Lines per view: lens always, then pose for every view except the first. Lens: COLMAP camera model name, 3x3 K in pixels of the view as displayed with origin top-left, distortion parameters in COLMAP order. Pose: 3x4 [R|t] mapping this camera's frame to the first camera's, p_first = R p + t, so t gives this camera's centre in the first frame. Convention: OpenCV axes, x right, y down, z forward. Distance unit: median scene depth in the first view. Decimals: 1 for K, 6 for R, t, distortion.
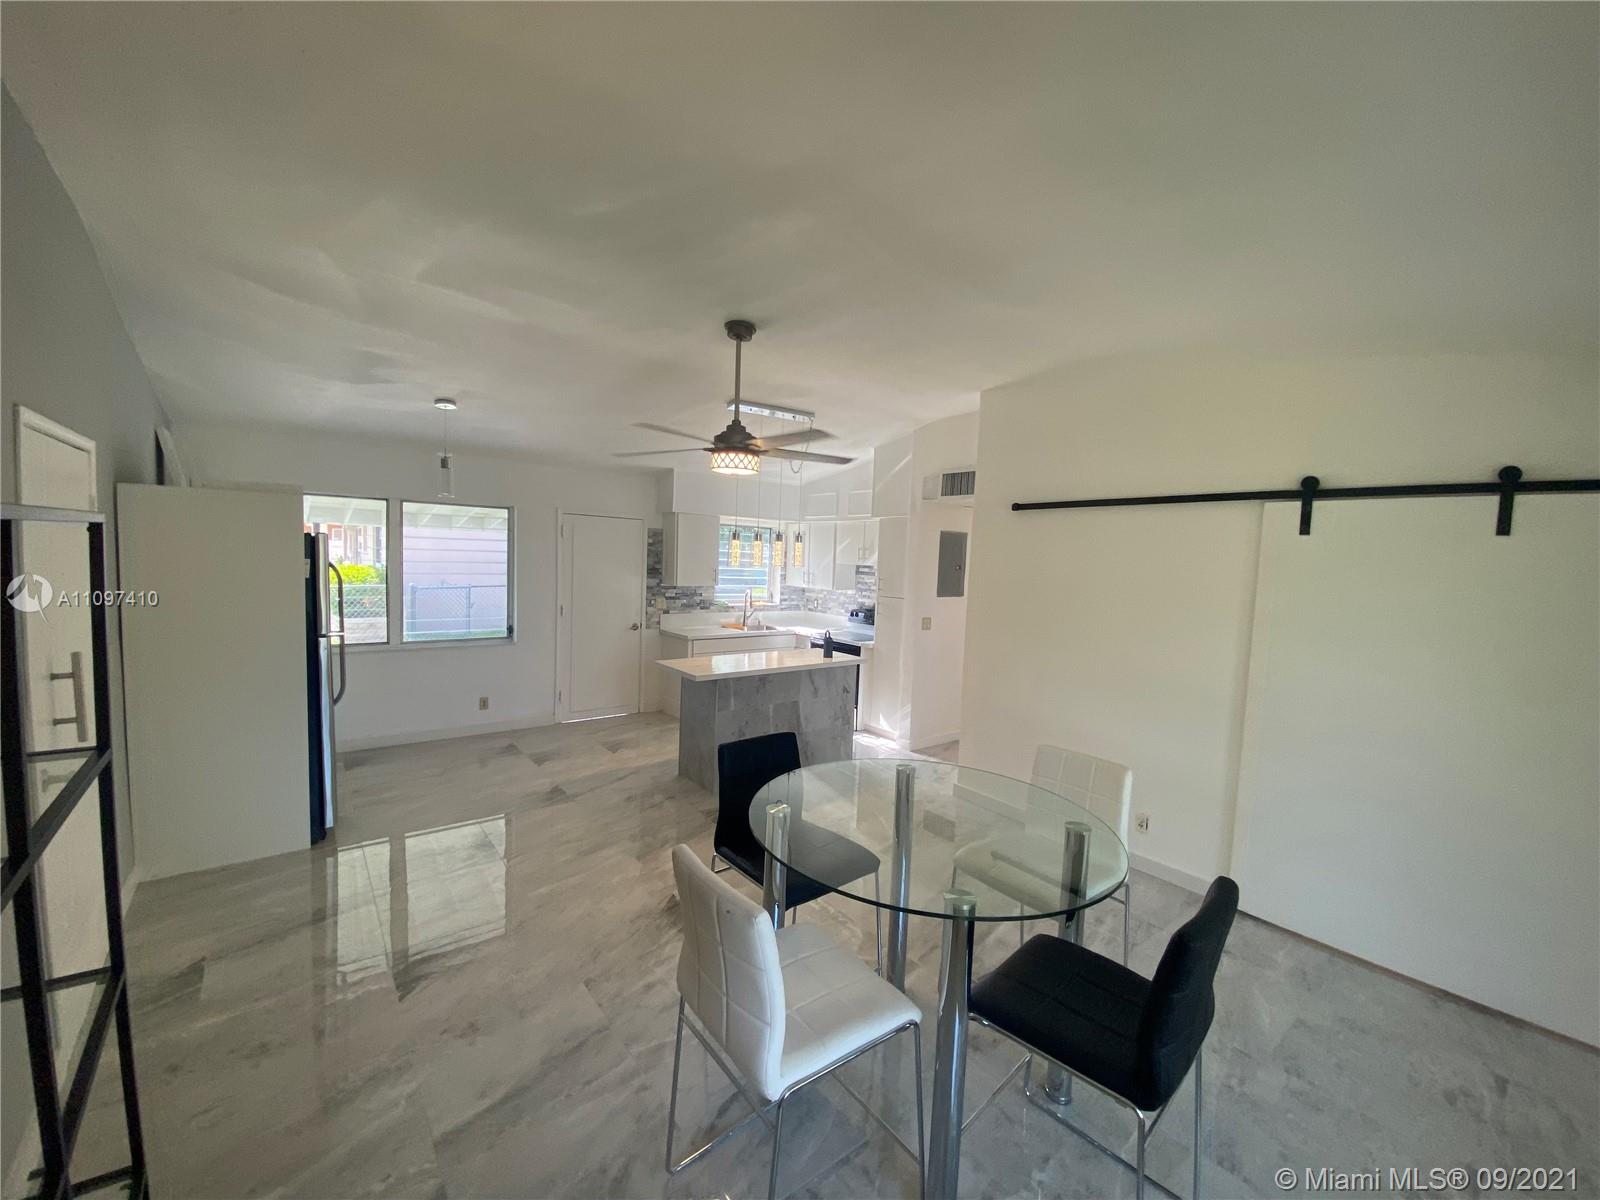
lens RADIAL K [[650.8, 0, 799.4], [0, 650.8, 597.6], [0, 0, 1]] dist [0.034297, -0.000100]
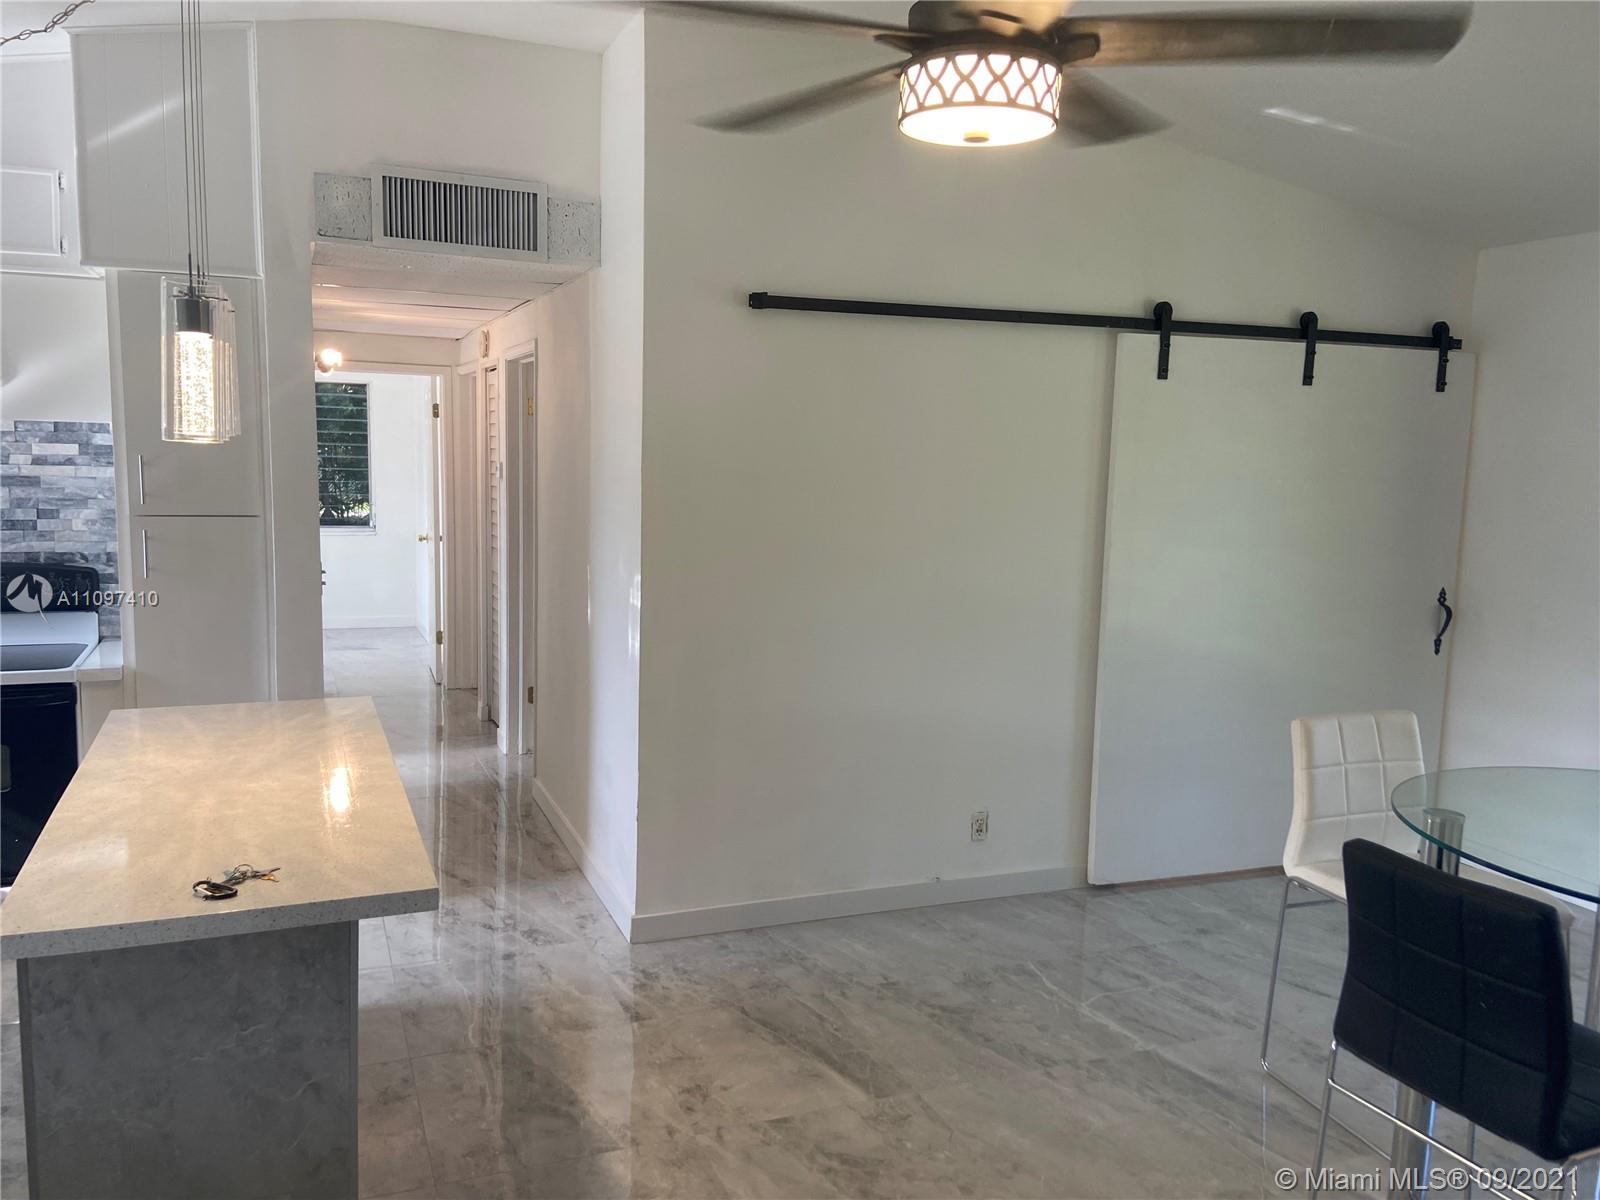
lens RADIAL K [[1222.8, 0, 796.9], [0, 1222.8, 603.2], [0, 0, 1]] dist [0.135404, -0.176169]
pose [[0.273060, -0.155123, 0.949408, -0.355780], [0.046549, 0.987888, 0.148022, -0.033088], [-0.960870, 0.003775, 0.276973, 0.471403]]
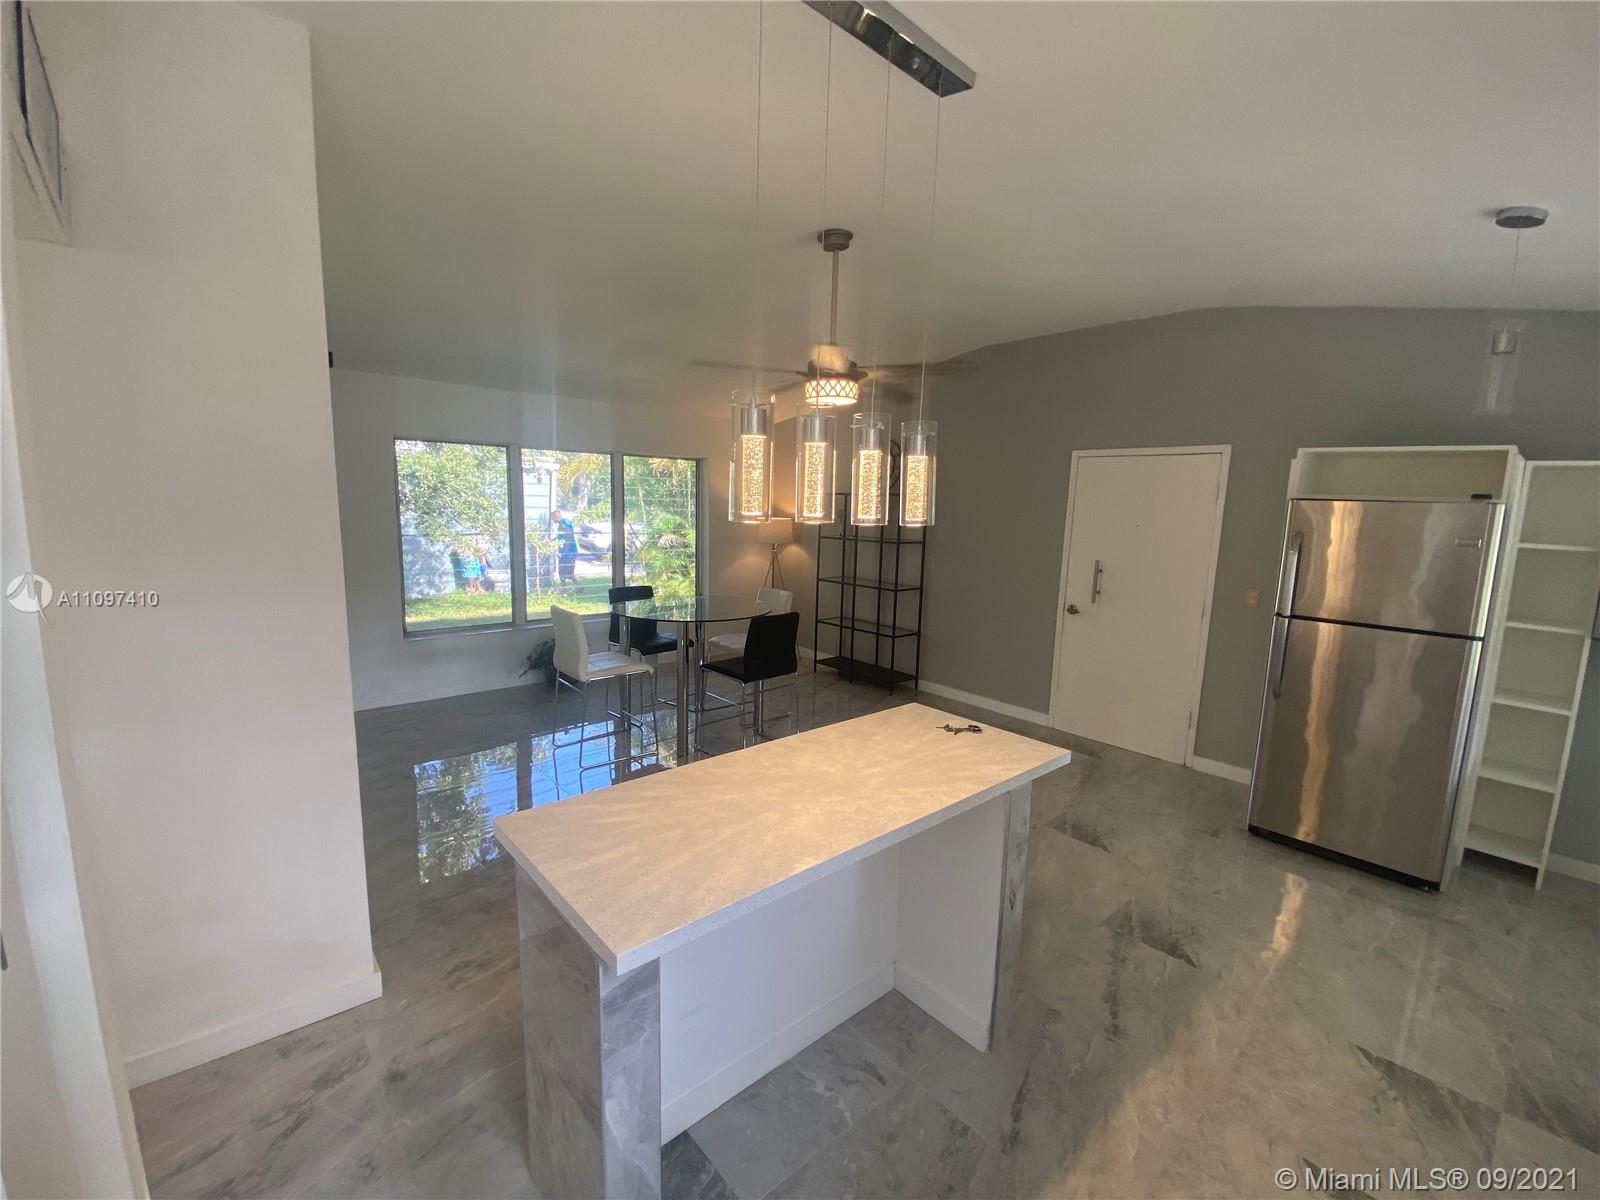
lens RADIAL K [[685.5, 0, 794.5], [0, 685.5, 600.7], [0, 0, 1]] dist [0.037747, -0.028507]
pose [[-0.996291, -0.058548, -0.063064, -0.002518], [-0.070761, 0.974436, 0.213232, -0.061448], [0.048967, 0.216903, -0.974964, 1.015342]]
